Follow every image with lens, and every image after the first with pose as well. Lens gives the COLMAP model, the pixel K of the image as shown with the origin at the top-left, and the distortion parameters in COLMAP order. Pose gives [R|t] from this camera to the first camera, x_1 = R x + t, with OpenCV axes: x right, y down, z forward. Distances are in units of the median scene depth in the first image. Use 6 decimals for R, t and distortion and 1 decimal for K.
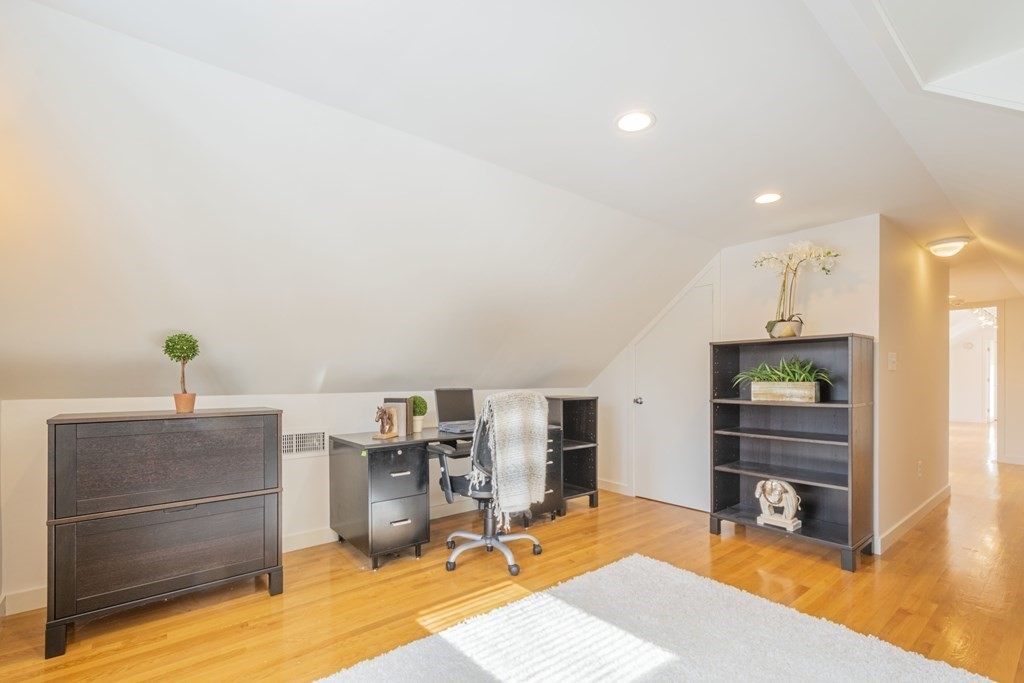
lens RADIAL K [[456.7, 0, 515.6], [0, 456.7, 384.3], [0, 0, 1]] dist [0.003000, 0.000169]
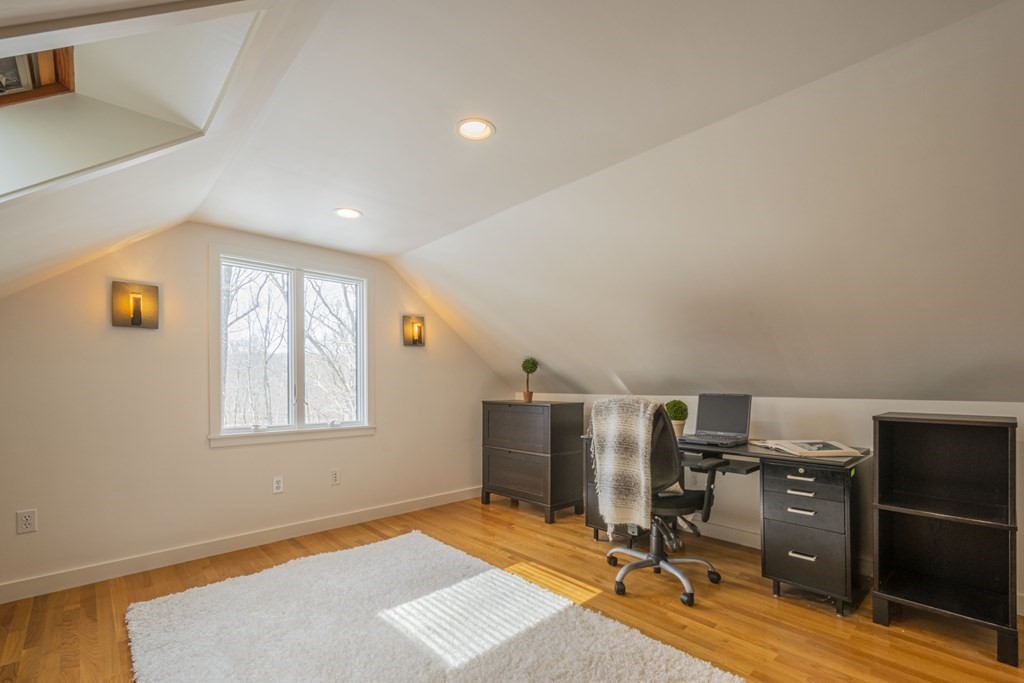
lens RADIAL K [[456.7, 0, 515.6], [0, 456.7, 384.3], [0, 0, 1]] dist [0.003000, 0.000169]
pose [[0.054415, 0.002831, -0.998514, 0.927546], [-0.003801, 0.999989, 0.002628, -0.011703], [0.998511, 0.003652, 0.054425, 0.746743]]
